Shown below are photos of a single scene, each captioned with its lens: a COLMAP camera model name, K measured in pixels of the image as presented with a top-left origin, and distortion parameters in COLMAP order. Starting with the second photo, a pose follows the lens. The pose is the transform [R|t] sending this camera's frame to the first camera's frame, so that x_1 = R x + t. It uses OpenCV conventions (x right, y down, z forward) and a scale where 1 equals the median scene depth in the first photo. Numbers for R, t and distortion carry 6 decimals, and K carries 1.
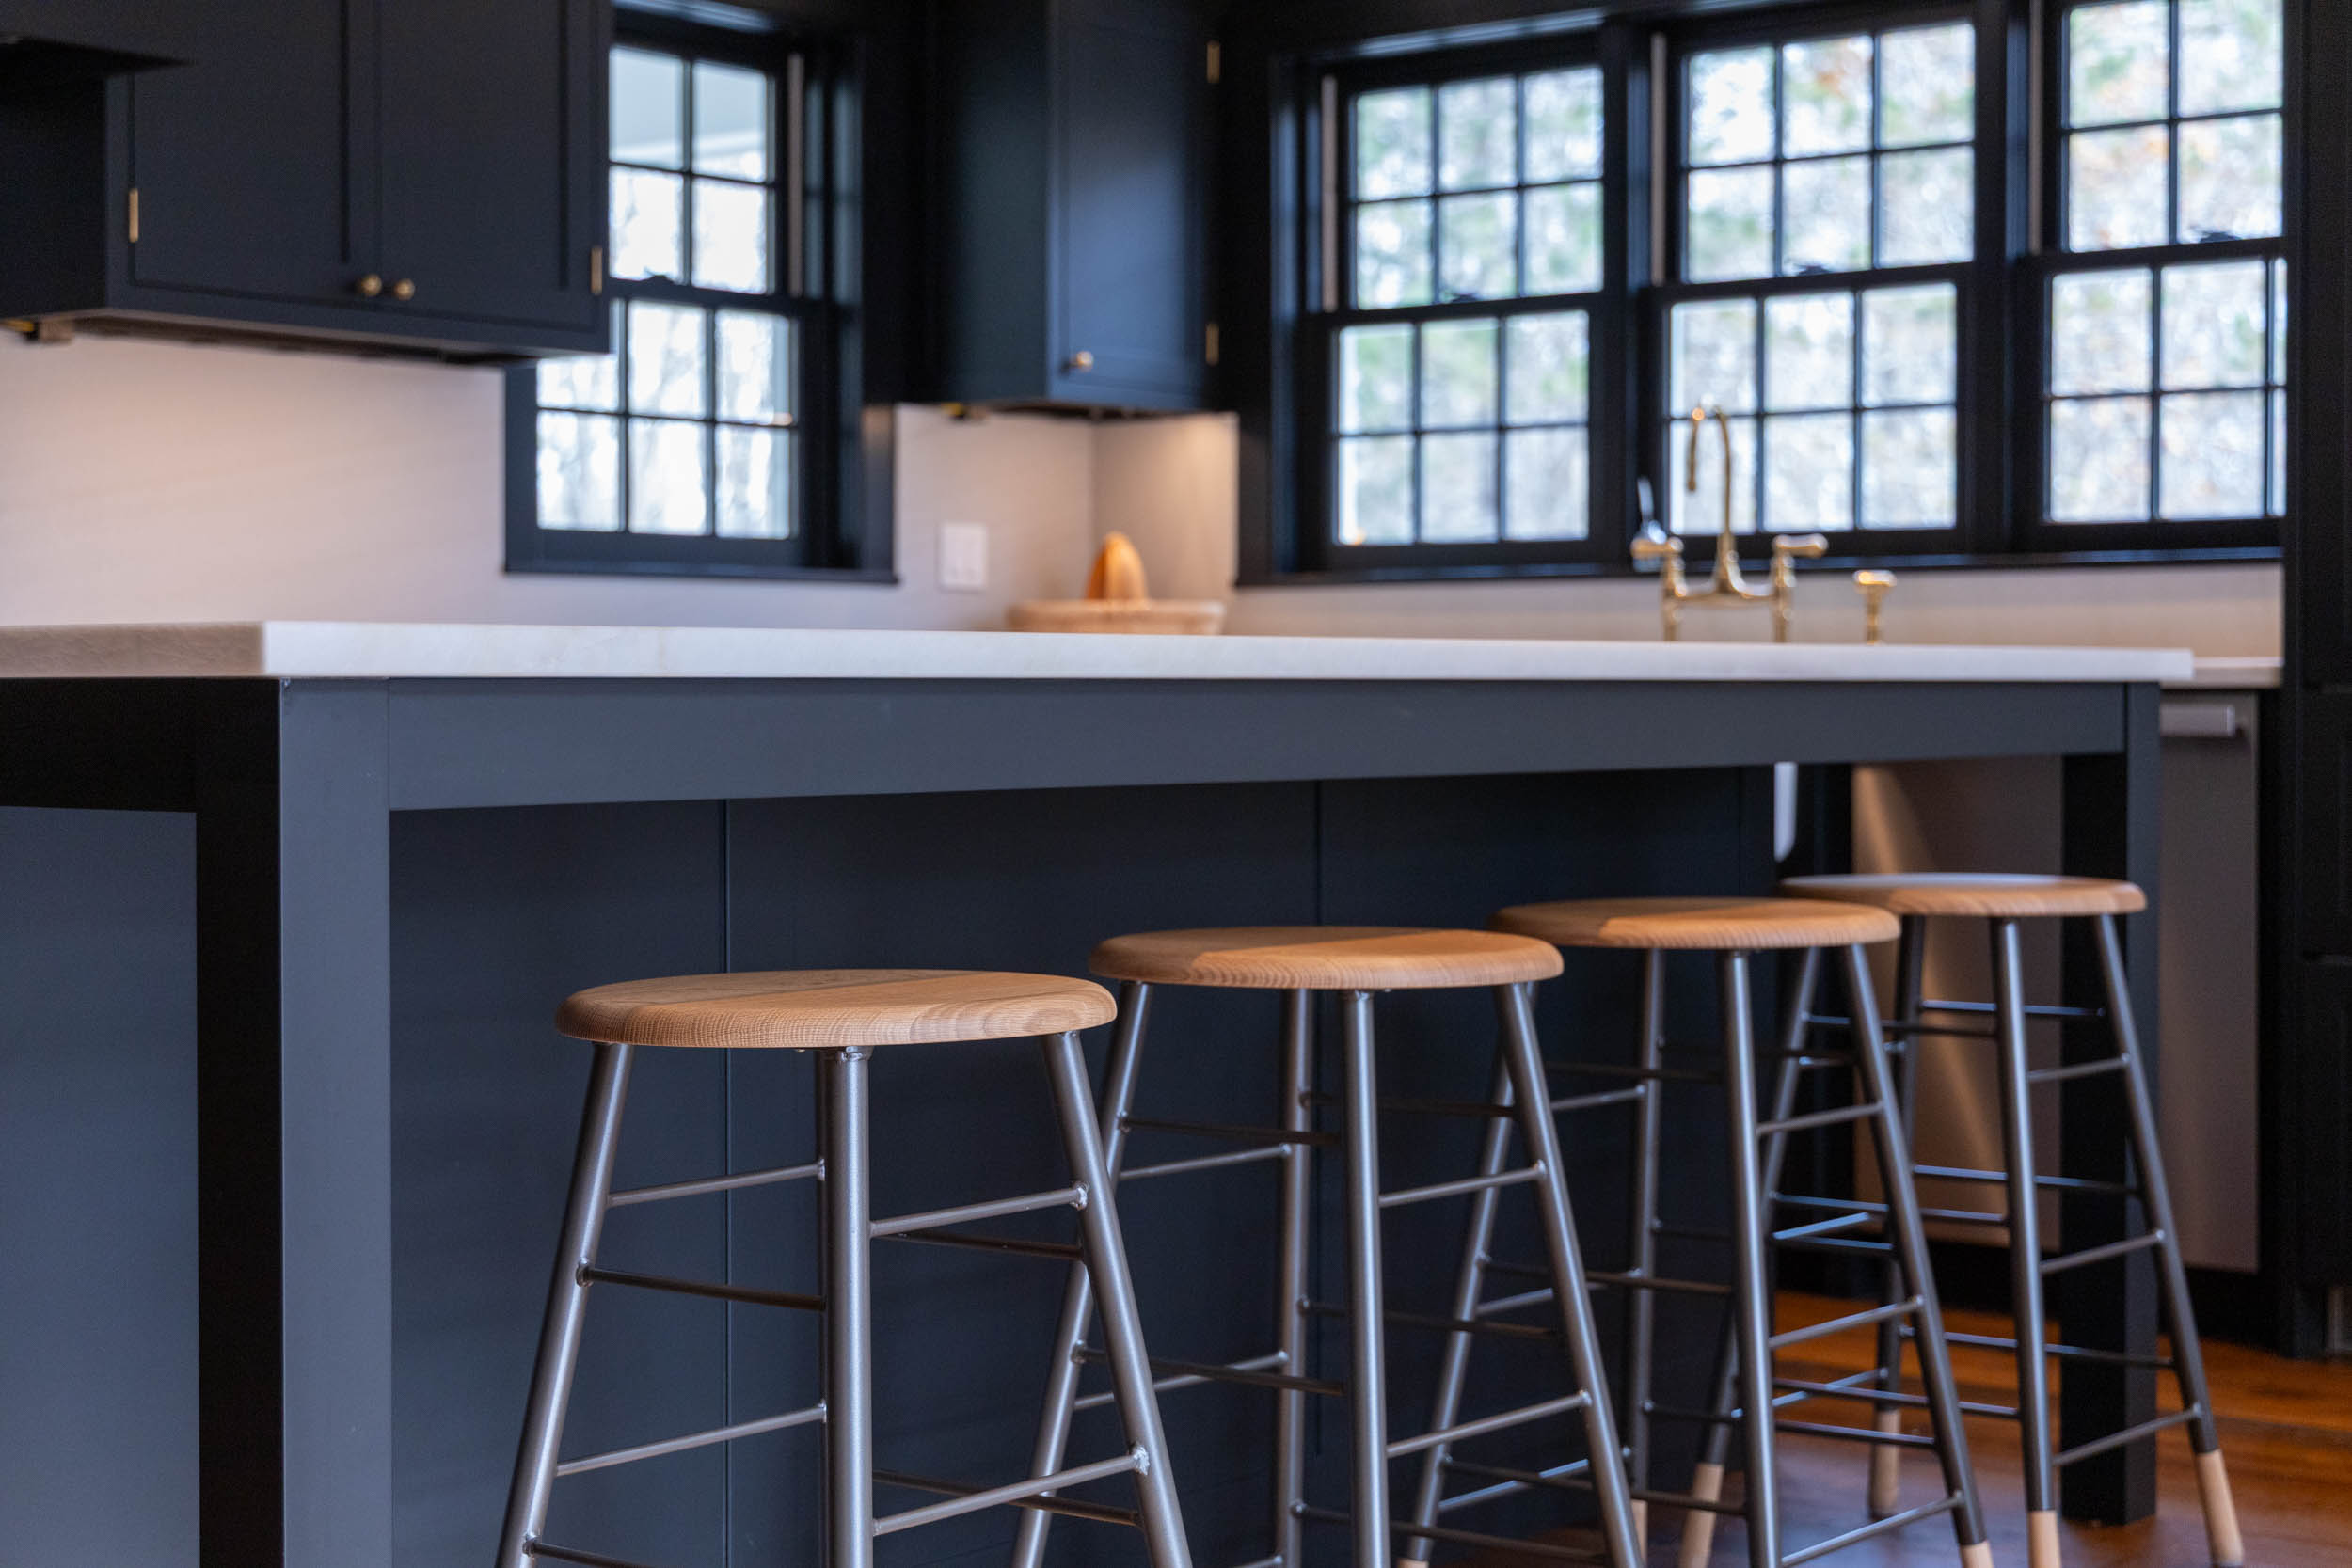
lens RADIAL K [[3779.9, 0, 1176.5], [0, 3779.9, 778.9], [0, 0, 1]] dist [0.012299, 0.000000]
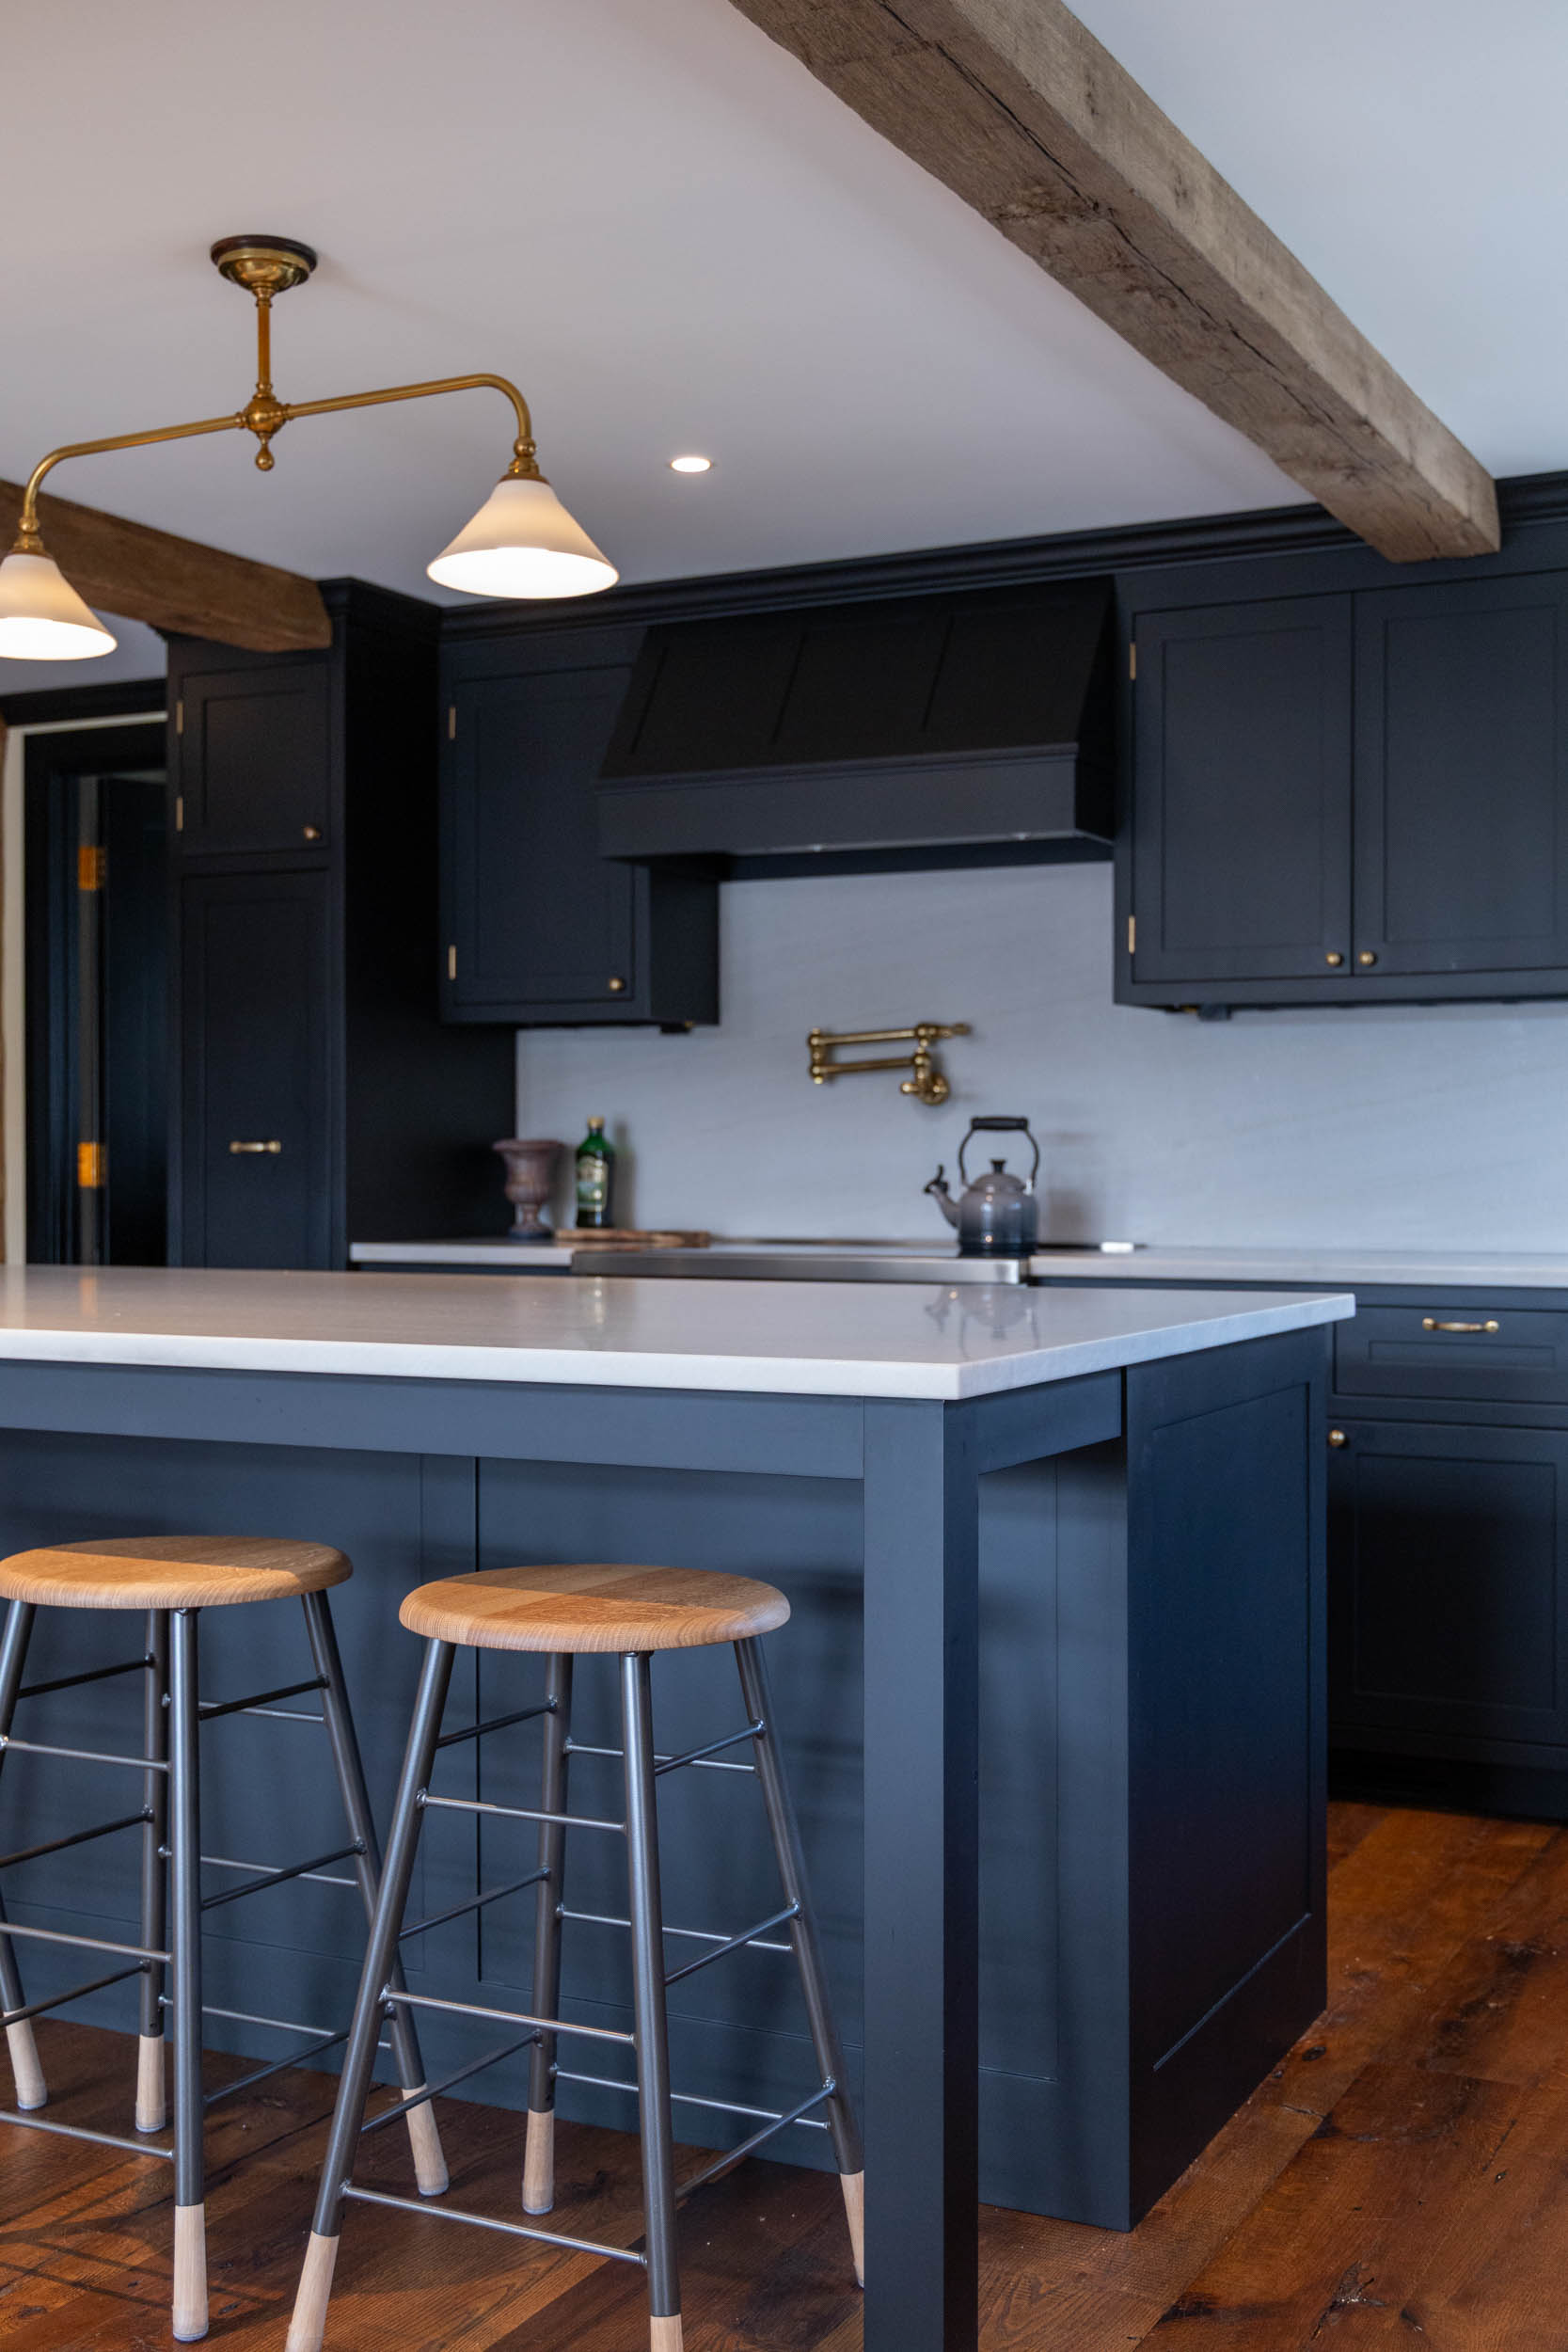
lens RADIAL K [[2582.6, 0, 773.5], [0, 2582.6, 1159.2], [0, 0, 1]] dist [0.003497, 0.000000]
pose [[0.189991, -0.003169, -0.981781, 0.497277], [-0.023434, 0.999695, -0.007762, -0.043380], [0.981506, 0.024481, 0.189858, 0.543866]]
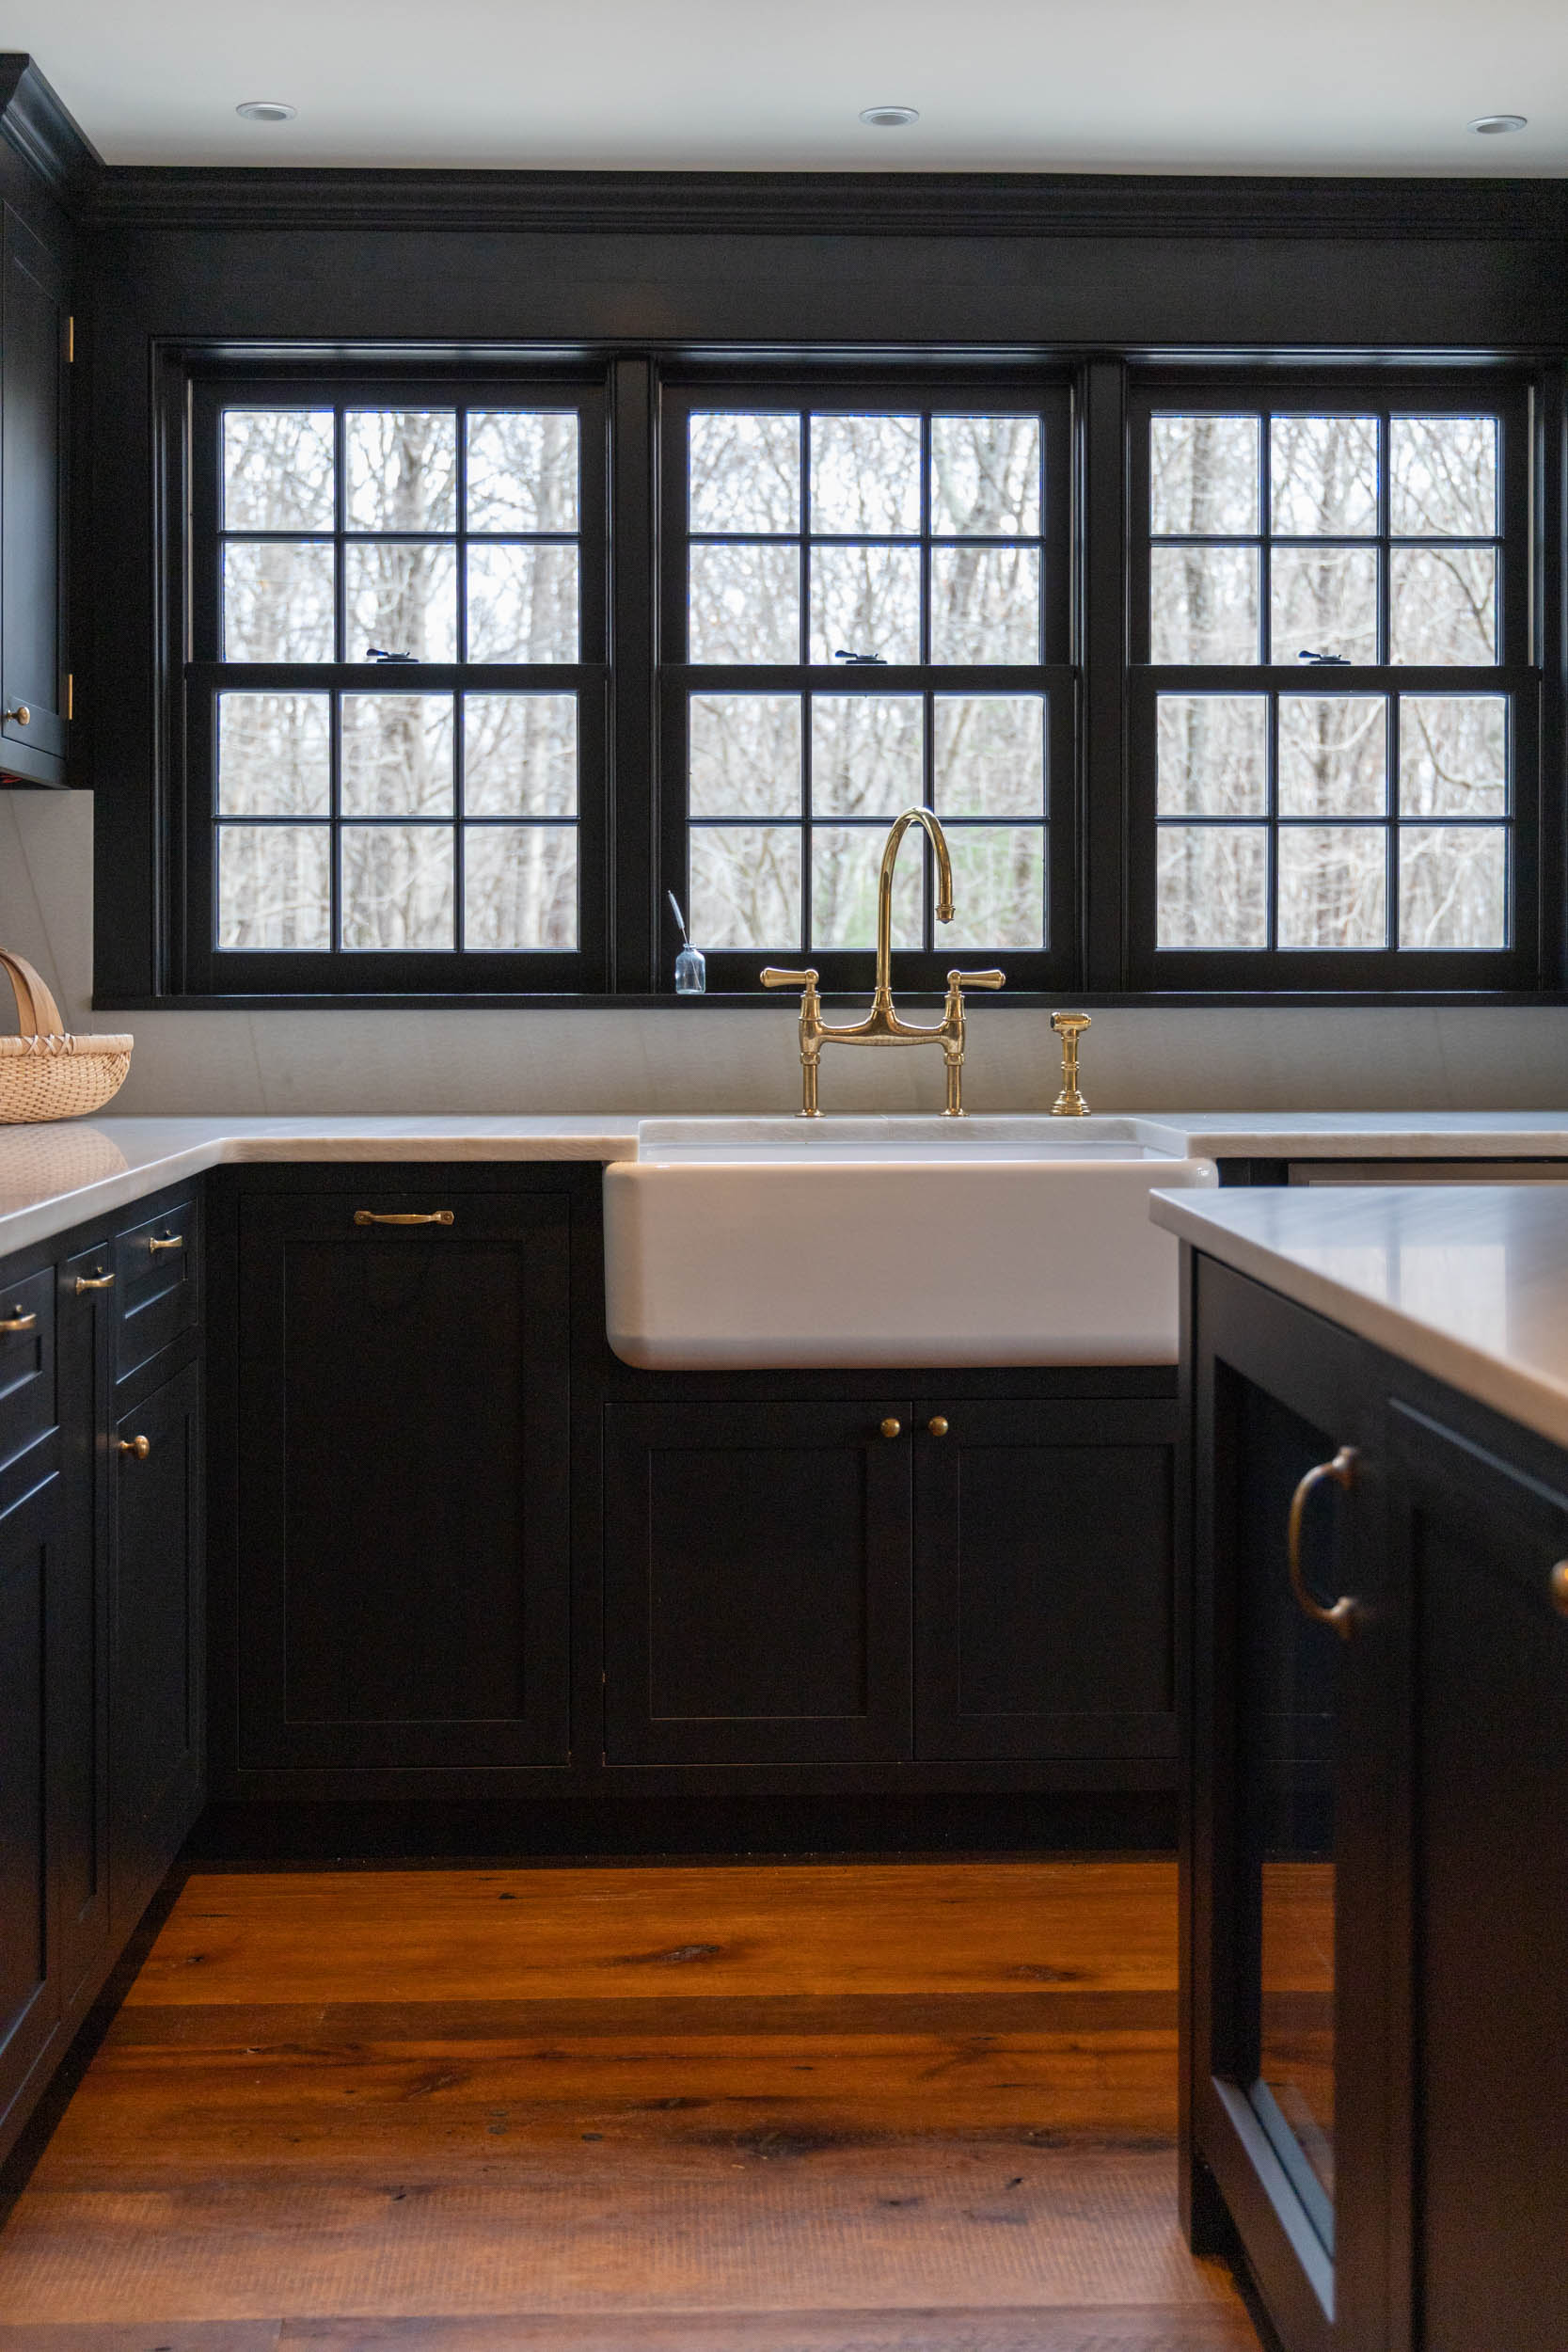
lens RADIAL K [[2915.2, 0, 794.4], [0, 2915.2, 959.8], [0, 0, 1]] dist [-0.005152, 0.000000]
pose [[0.755582, -0.000739, 0.655054, -0.291888], [0.017033, 0.999683, -0.018519, -0.049981], [-0.654833, 0.025150, 0.755355, 0.474690]]
